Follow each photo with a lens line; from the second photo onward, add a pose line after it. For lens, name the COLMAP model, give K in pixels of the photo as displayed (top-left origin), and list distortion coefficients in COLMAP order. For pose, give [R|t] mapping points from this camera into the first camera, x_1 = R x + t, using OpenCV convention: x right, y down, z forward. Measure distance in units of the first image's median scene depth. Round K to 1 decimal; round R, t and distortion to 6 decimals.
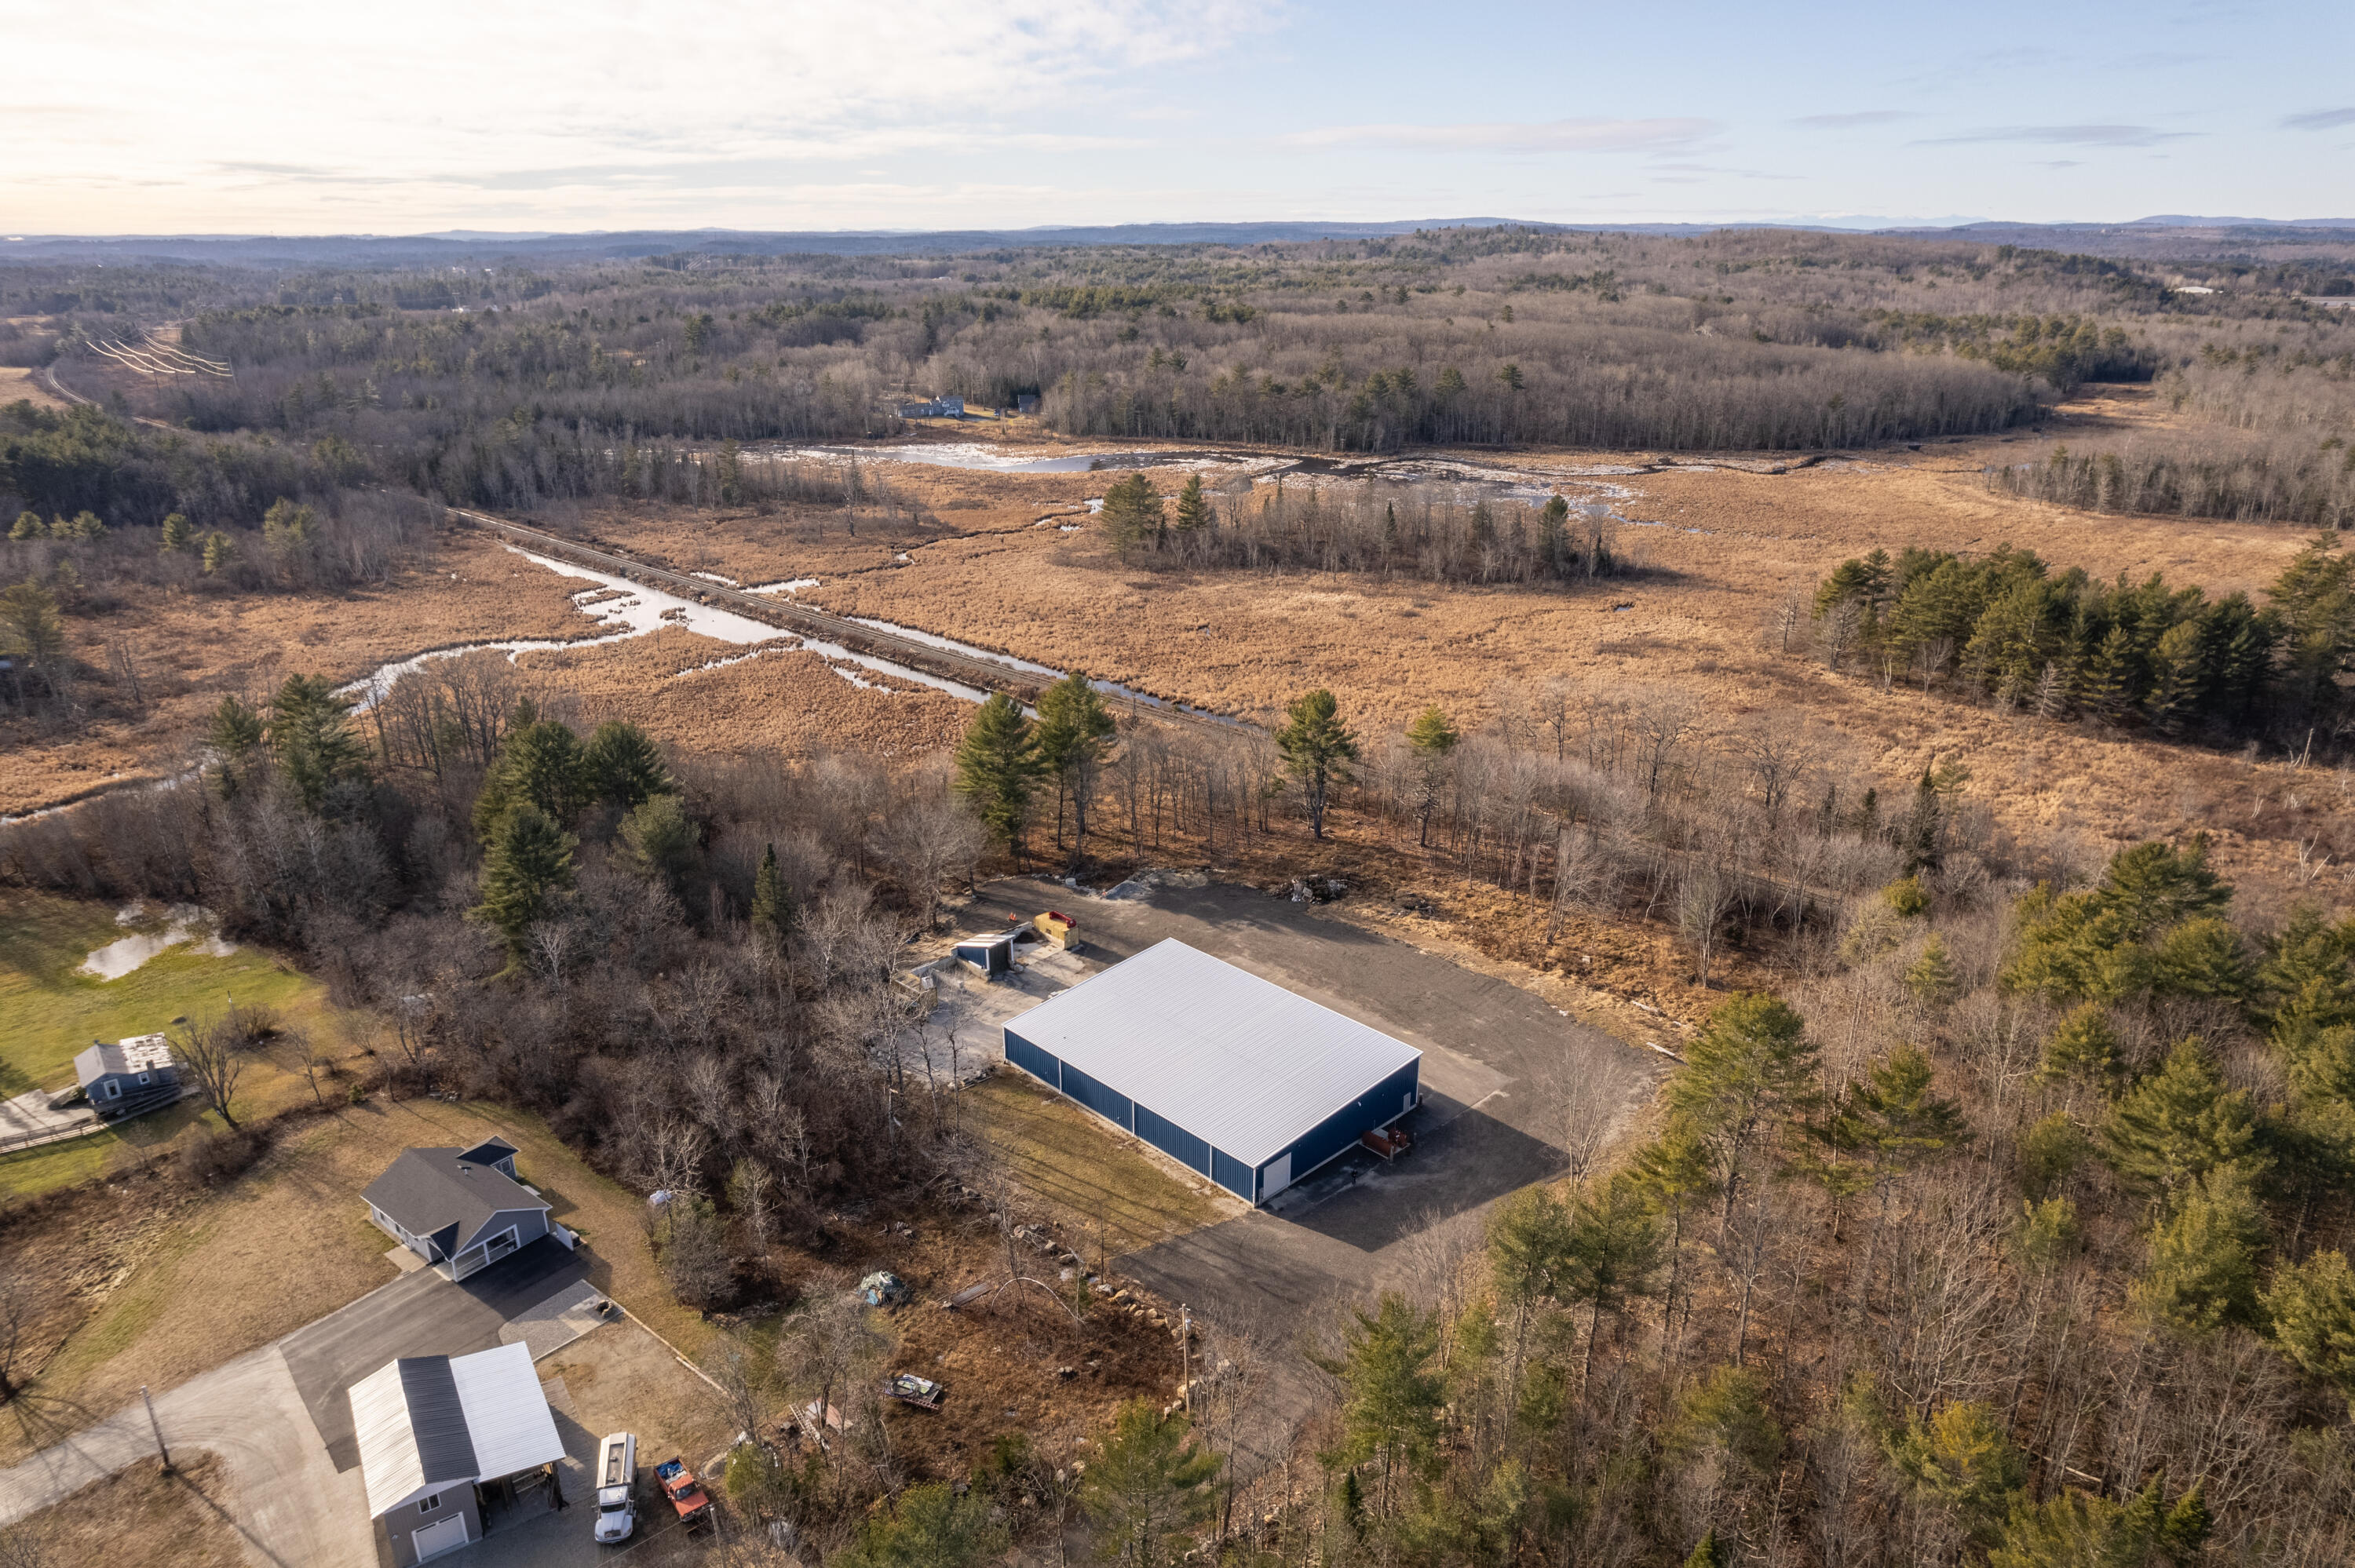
lens RADIAL K [[1500.1, 0, 1178.4], [0, 1500.1, 817.6], [0, 0, 1]] dist [-0.077569, 0.063566]
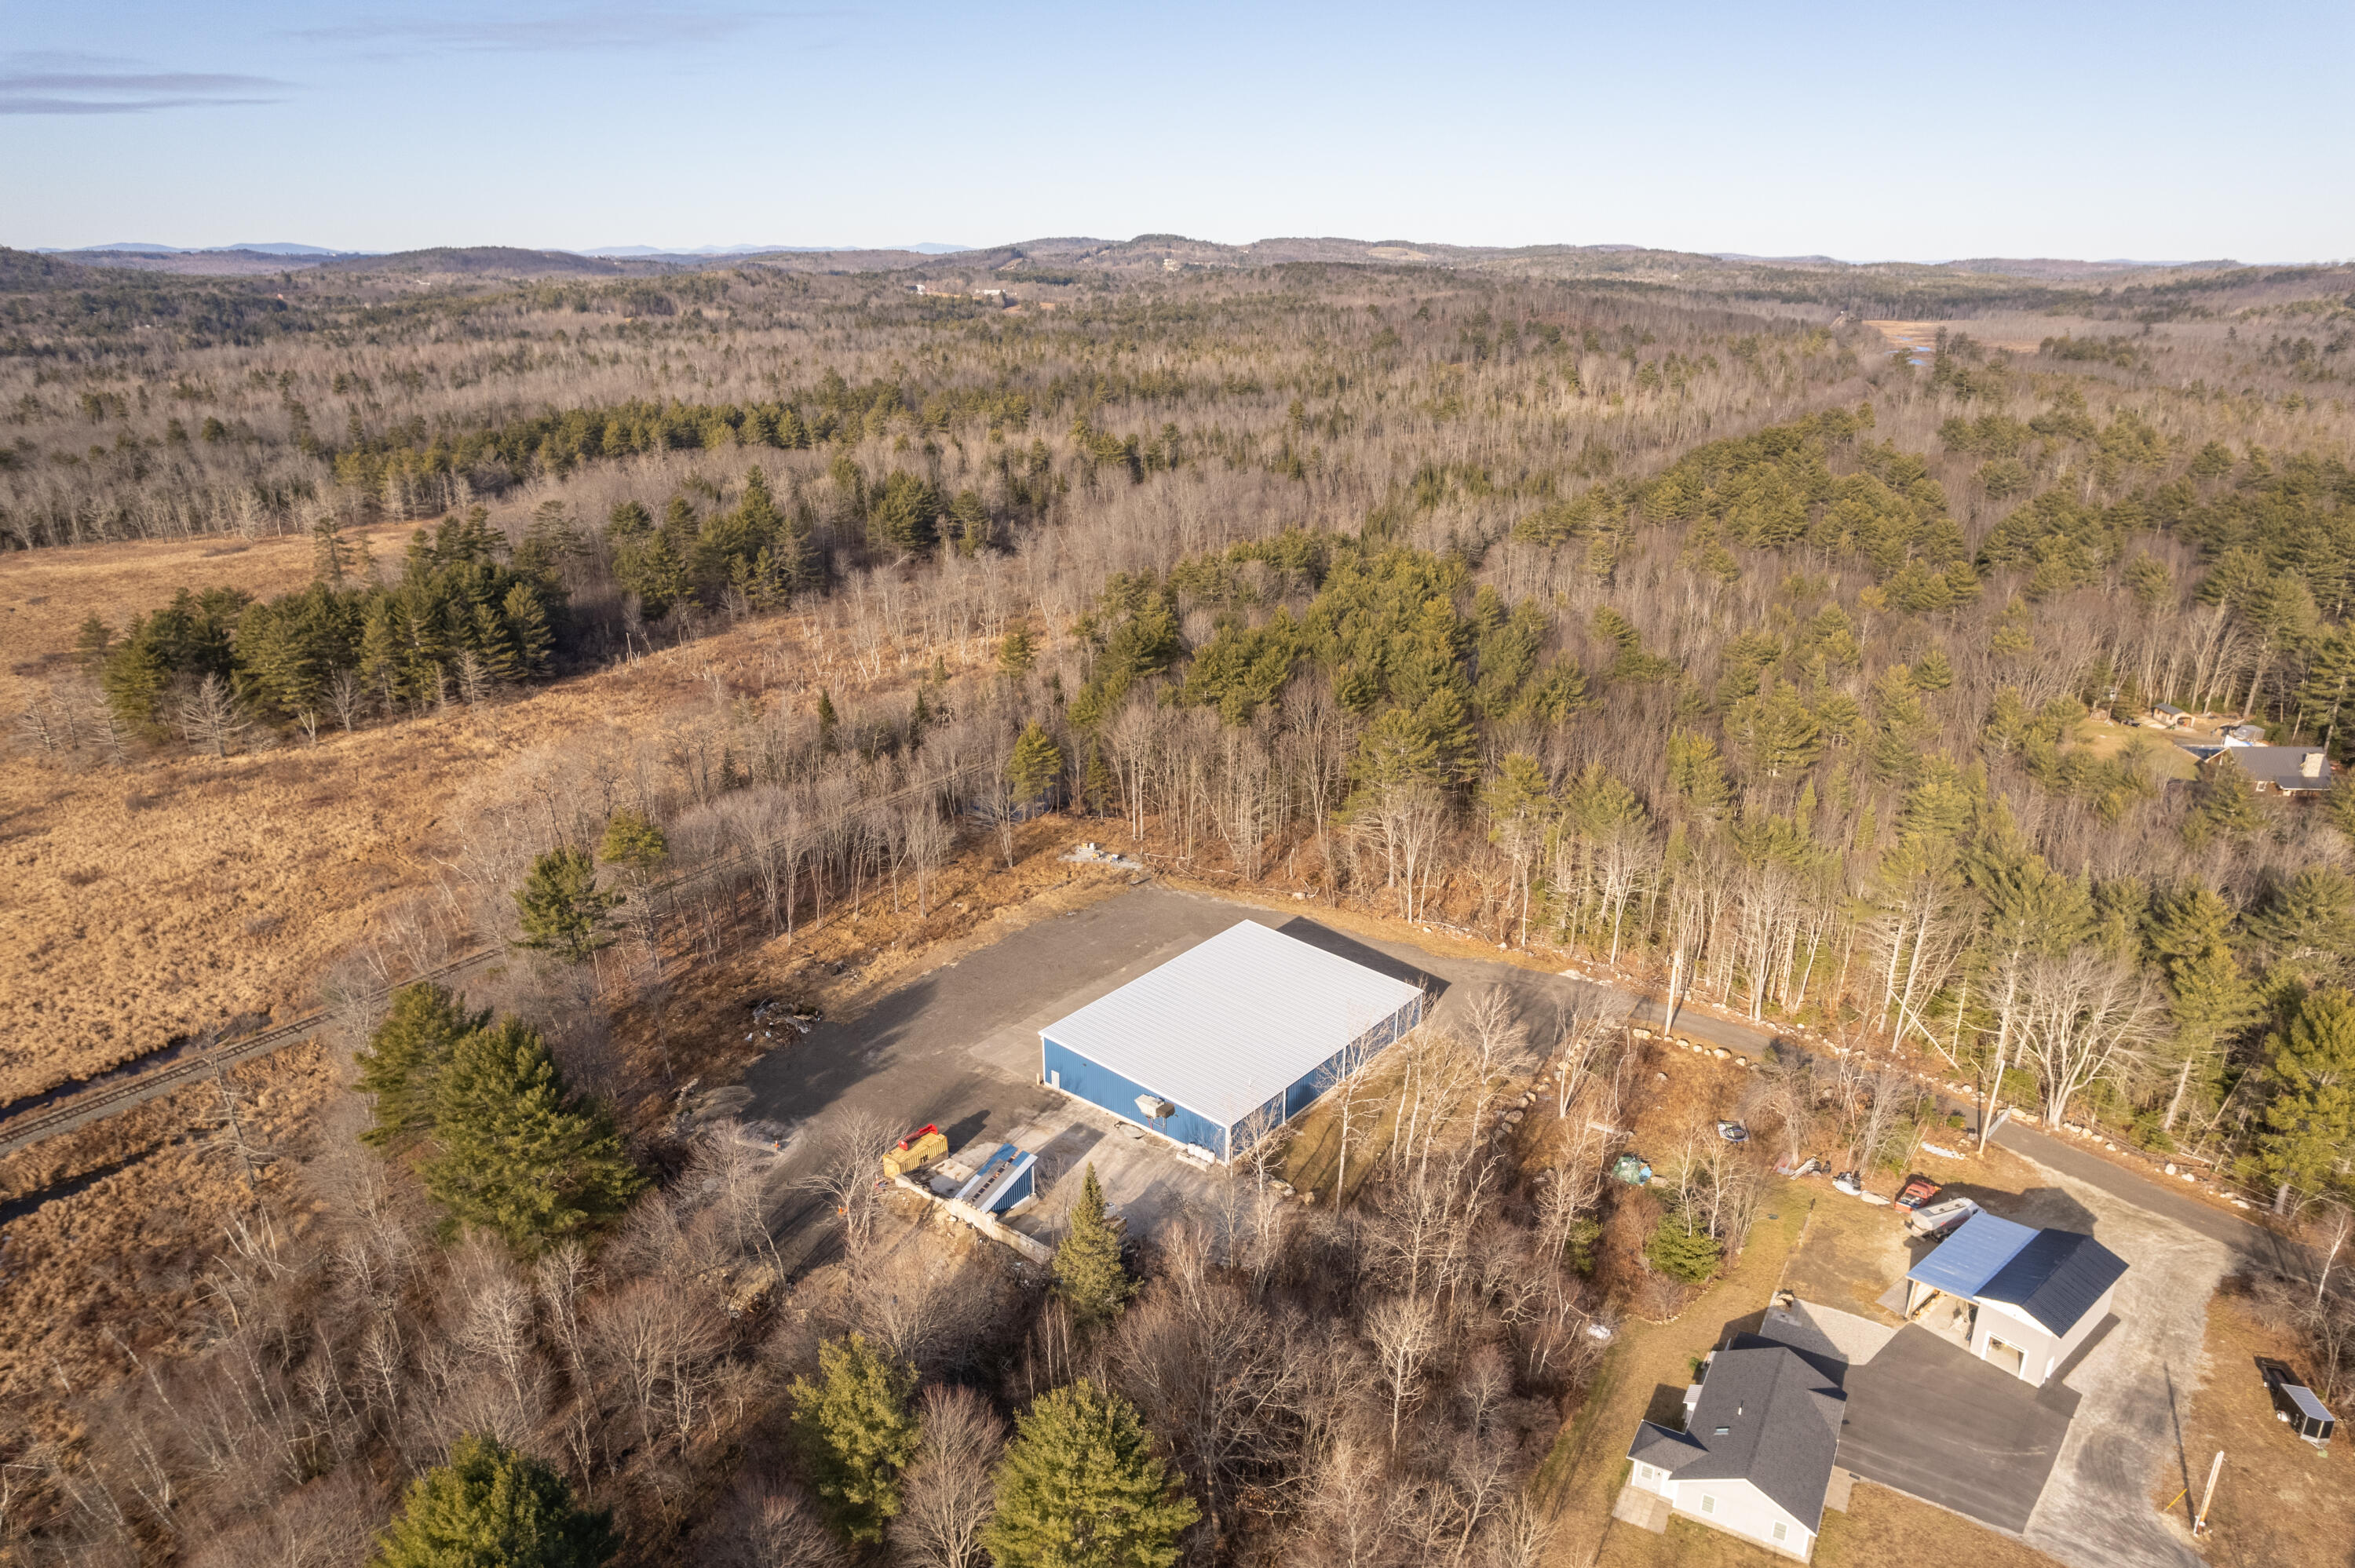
lens RADIAL K [[1510.4, 0, 1178.1], [0, 1510.4, 798.6], [0, 0, 1]] dist [-0.078597, 0.065115]
pose [[-0.115245, -0.336716, 0.934527, -0.686252], [0.363038, 0.861436, 0.355150, -0.278760], [-0.924620, 0.380198, 0.022964, 0.720357]]
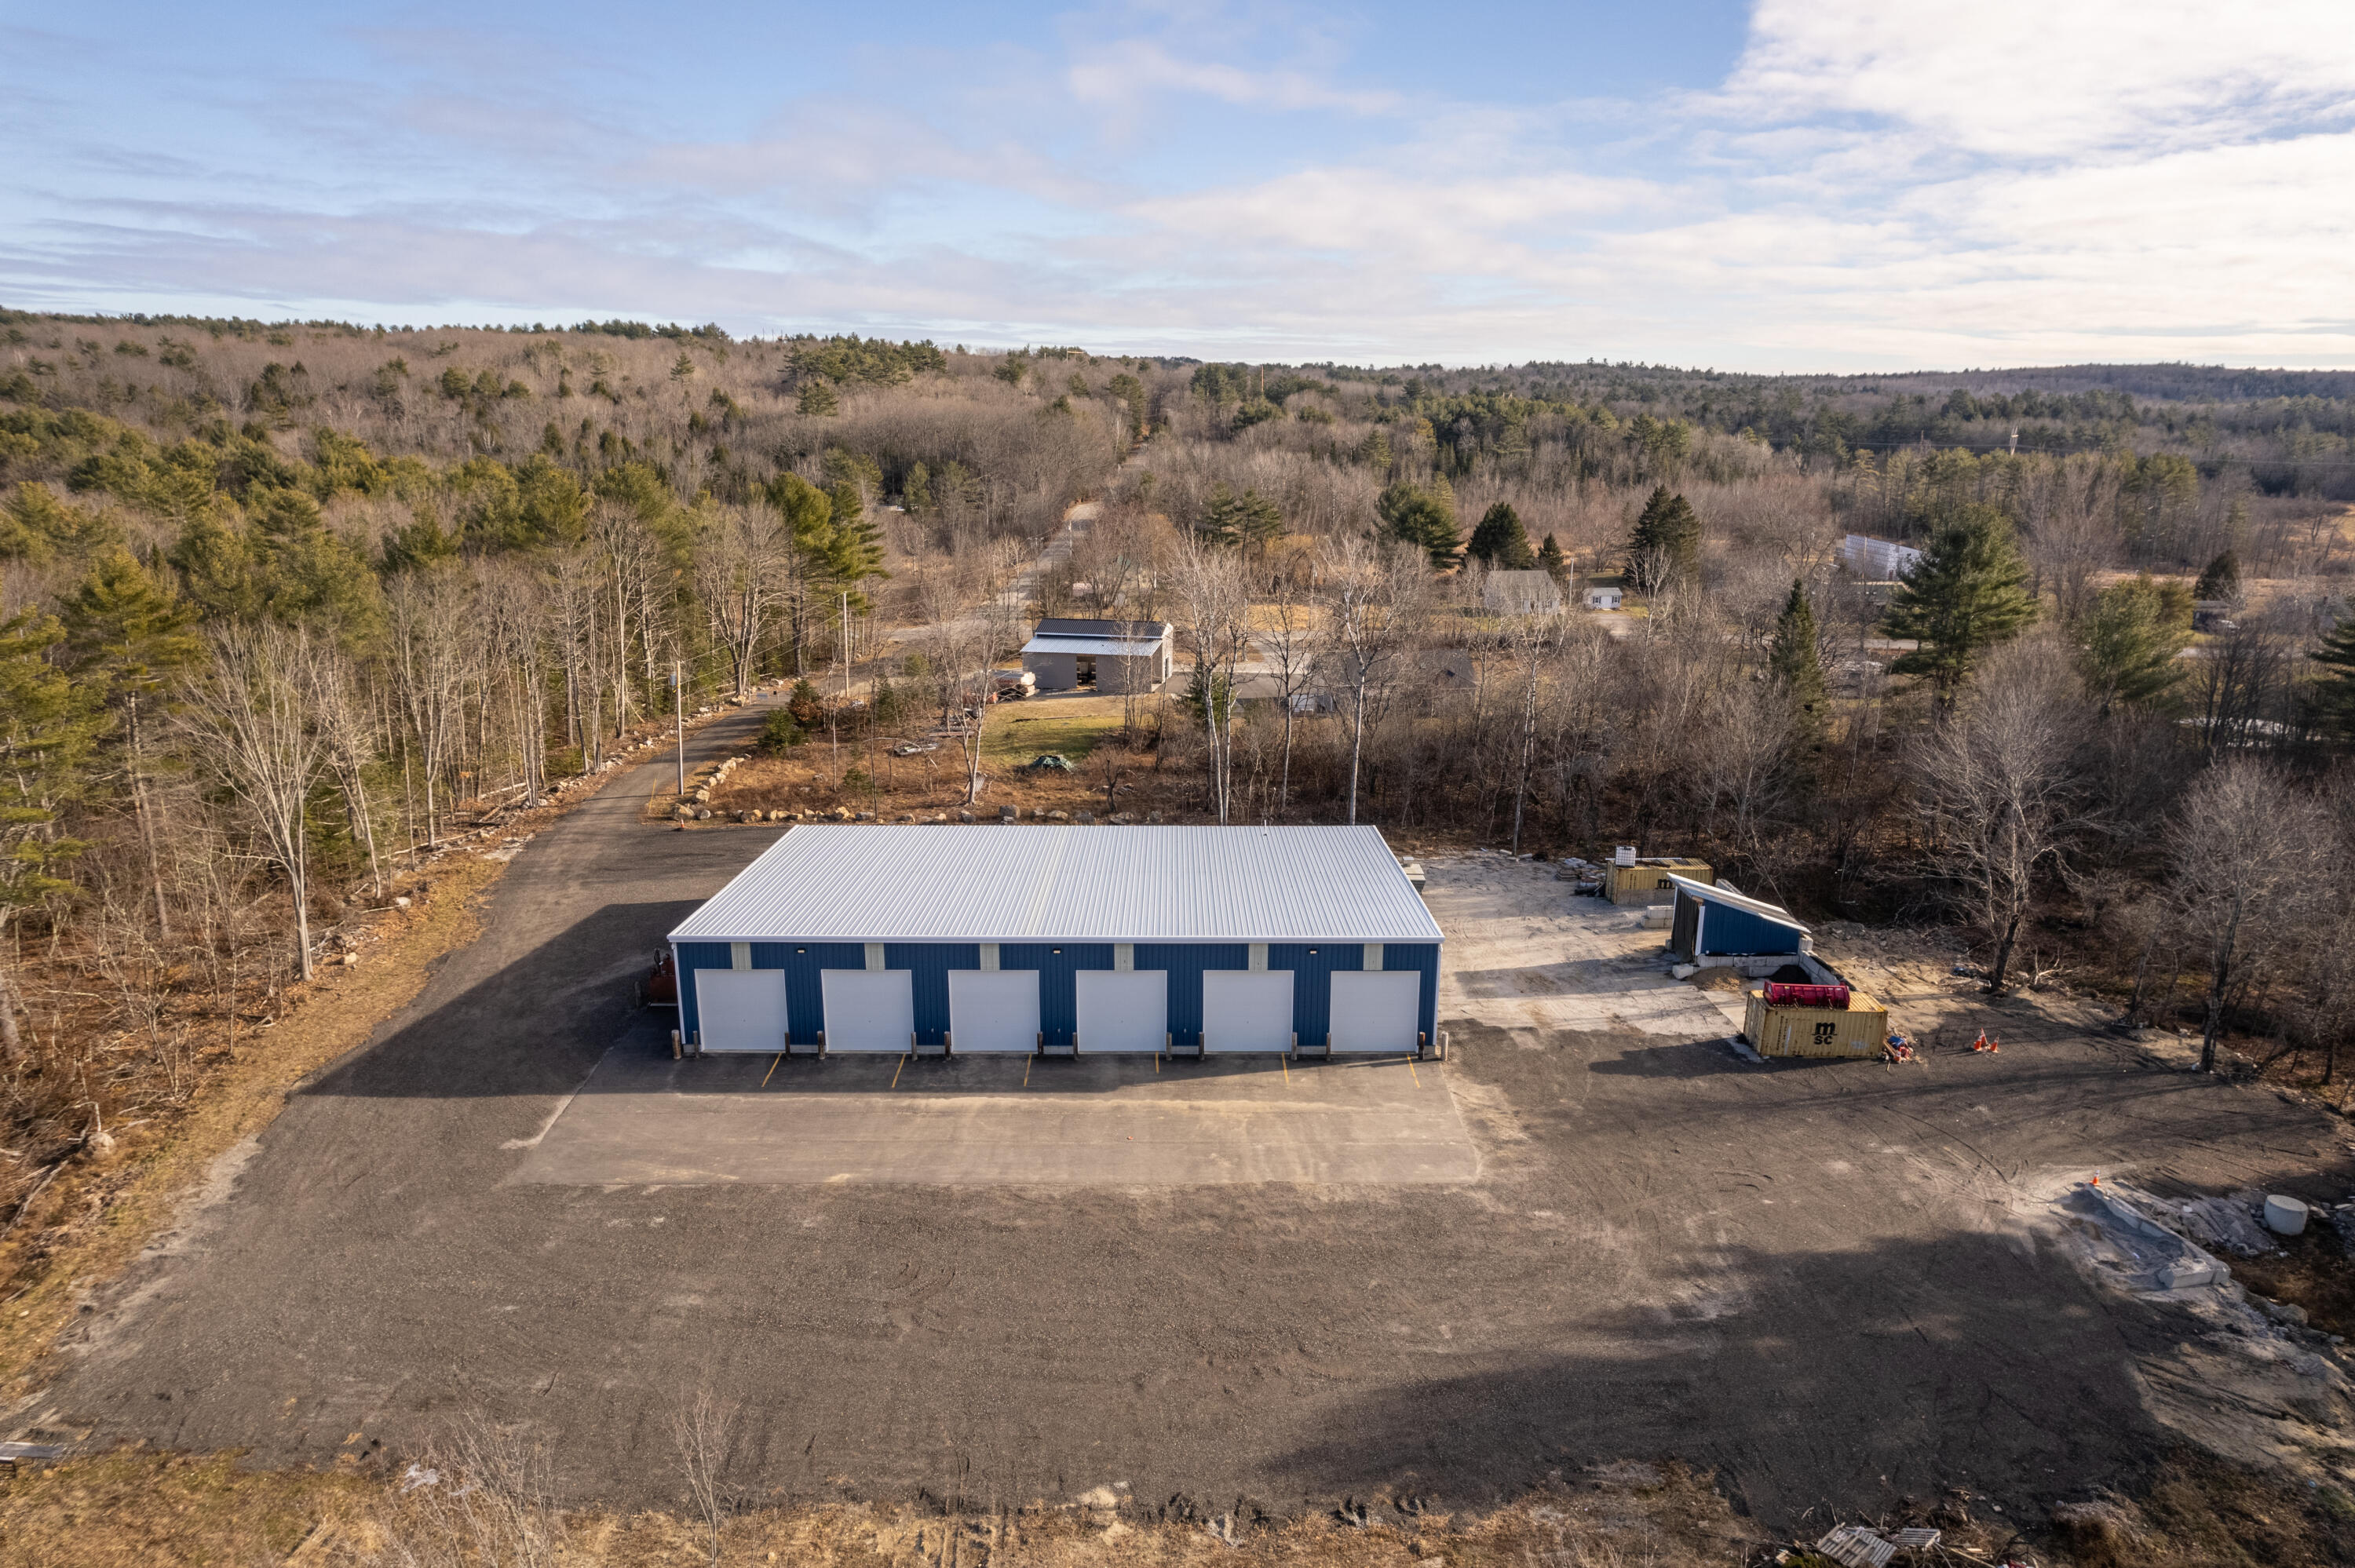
lens RADIAL K [[1510.4, 0, 1178.1], [0, 1510.4, 798.6], [0, 0, 1]] dist [-0.078597, 0.065115]
pose [[-0.696919, 0.182746, -0.693476, 0.270391], [-0.266110, 0.832053, 0.486696, -0.109351], [0.665951, 0.523728, -0.531243, 0.973654]]
